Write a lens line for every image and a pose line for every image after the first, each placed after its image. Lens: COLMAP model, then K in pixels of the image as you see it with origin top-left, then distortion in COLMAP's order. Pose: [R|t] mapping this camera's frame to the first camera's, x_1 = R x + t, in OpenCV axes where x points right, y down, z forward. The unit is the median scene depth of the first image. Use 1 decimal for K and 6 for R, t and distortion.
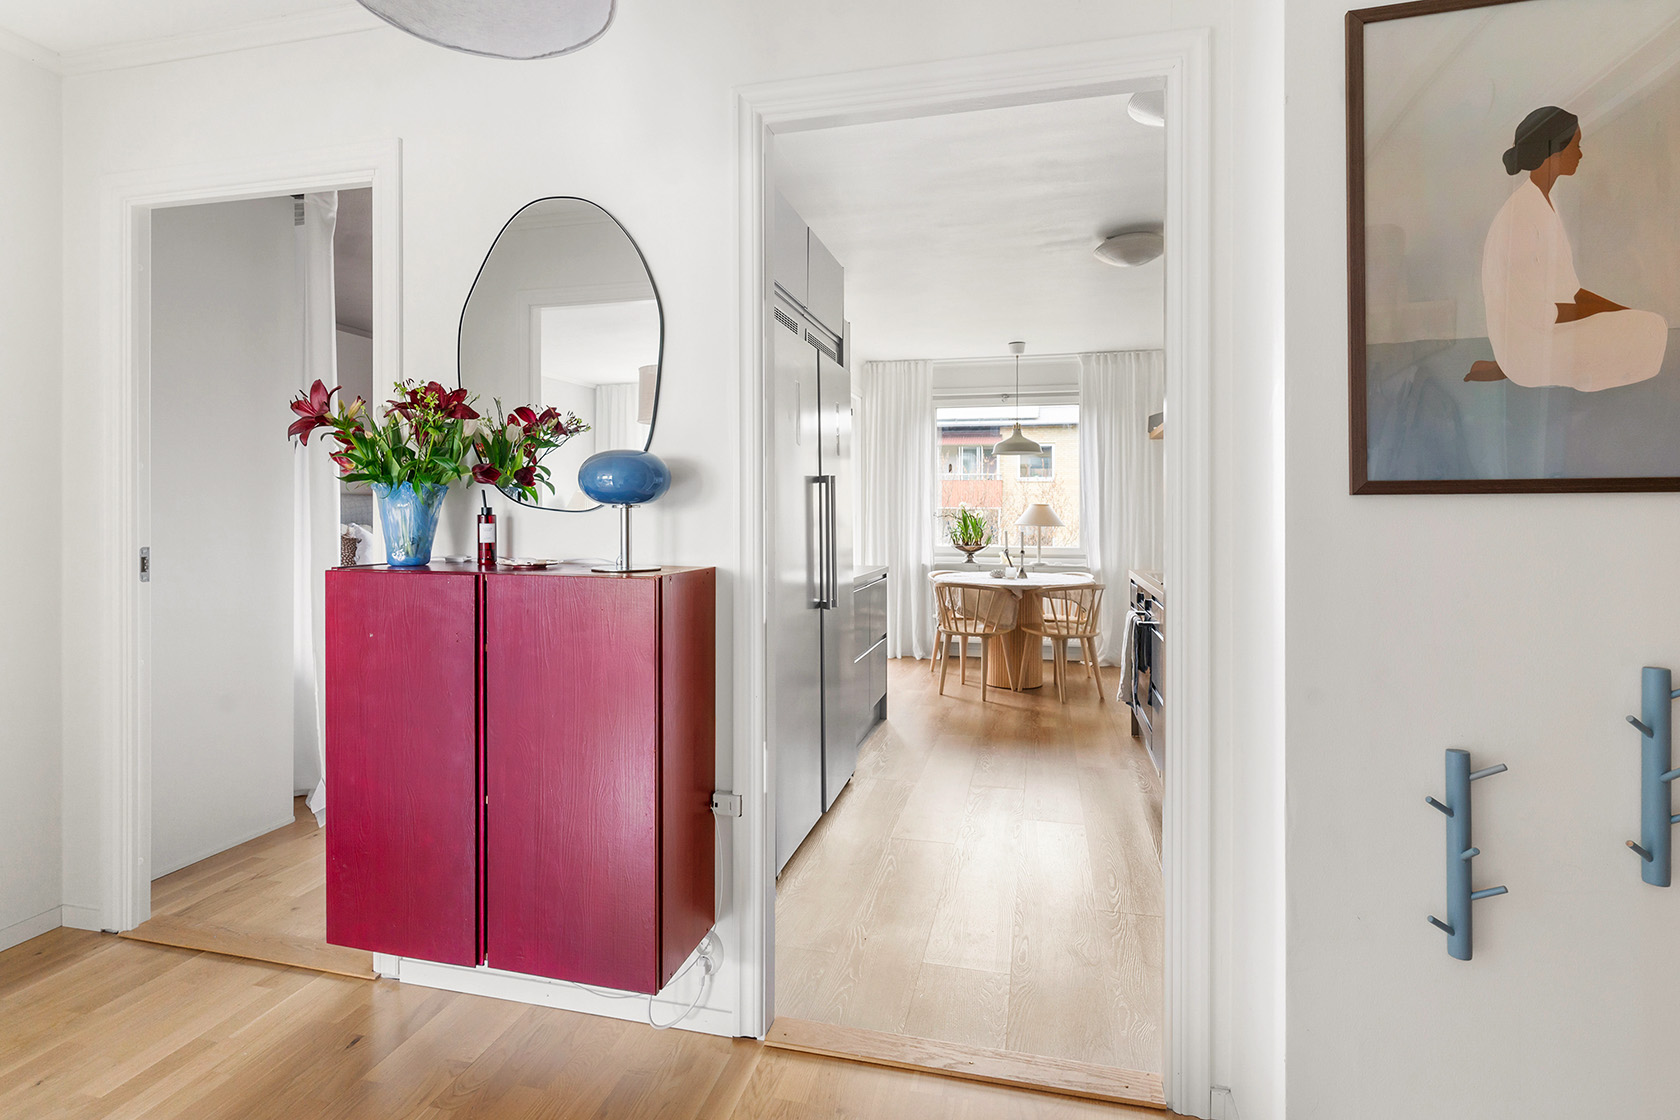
lens RADIAL K [[846.3, 0, 852.8], [0, 846.3, 545.5], [0, 0, 1]] dist [0.003549, 0.001070]
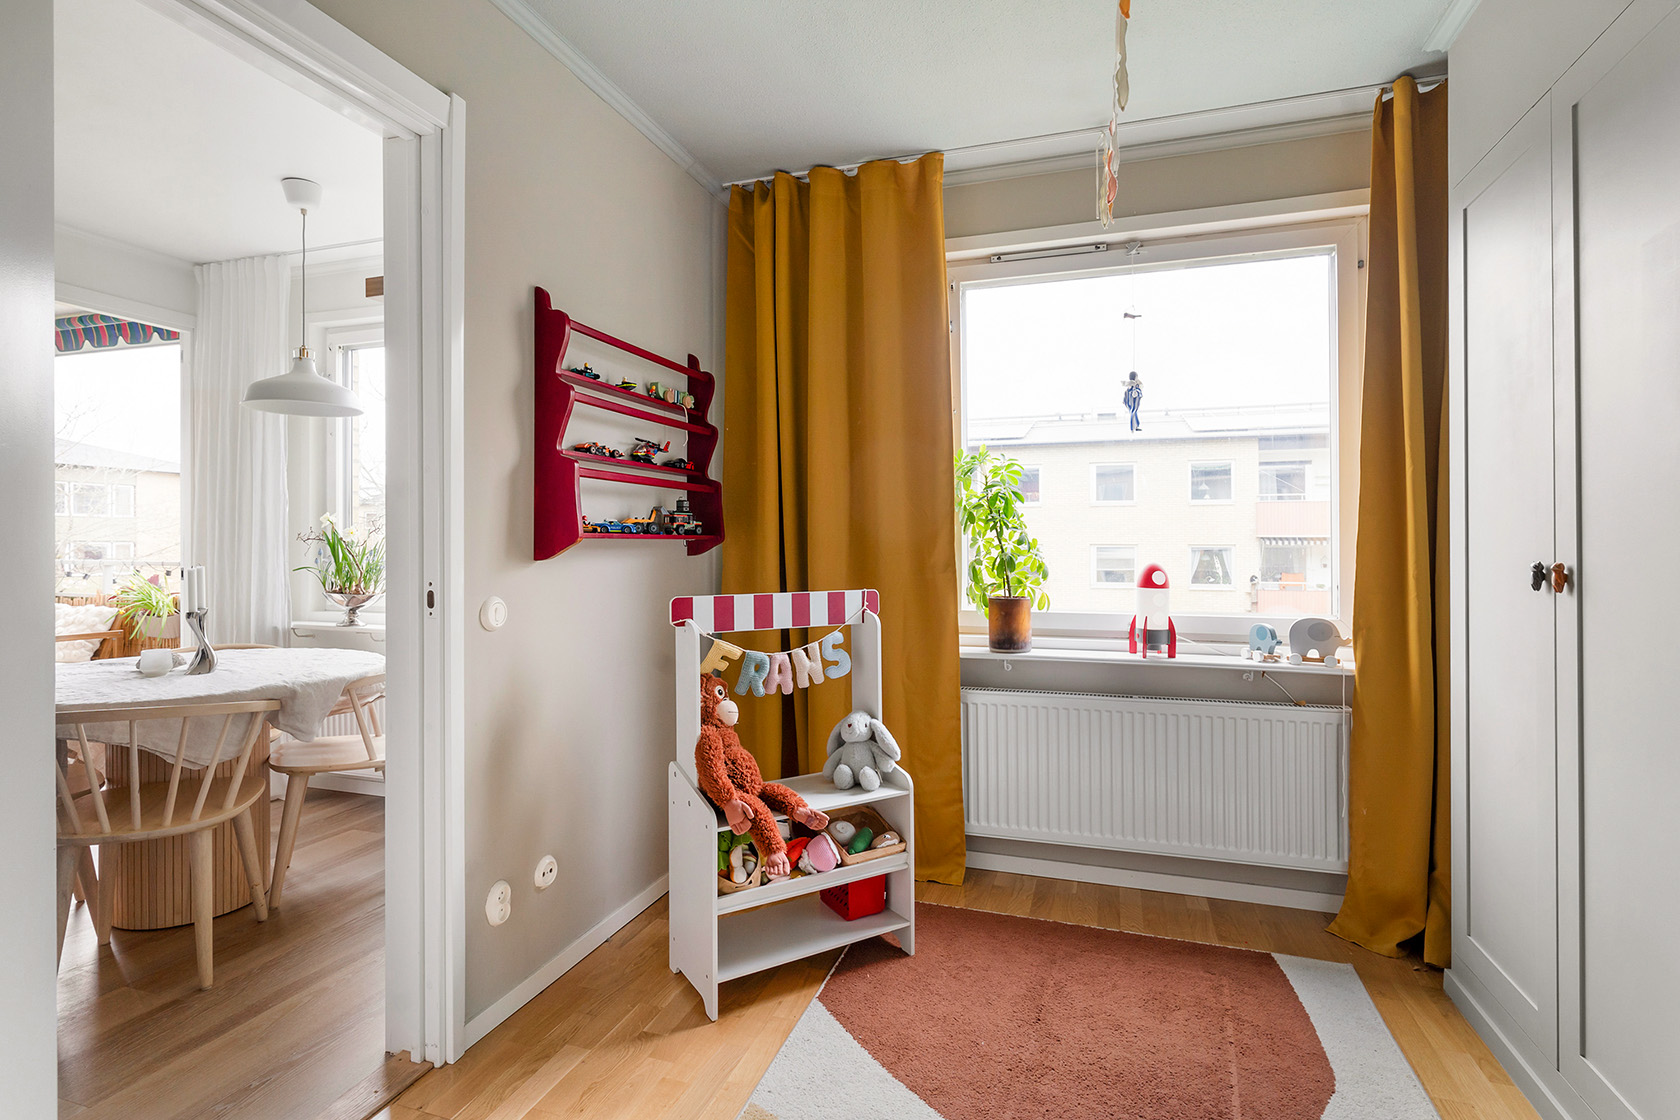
lens RADIAL K [[846.3, 0, 837.0], [0, 846.3, 560.5], [0, 0, 1]] dist [0.003549, 0.001070]
pose [[0.993768, -0.001249, -0.111464, 0.510279], [-0.000271, 0.999907, -0.013617, -0.013243], [0.111471, 0.013562, 0.993675, 0.502074]]
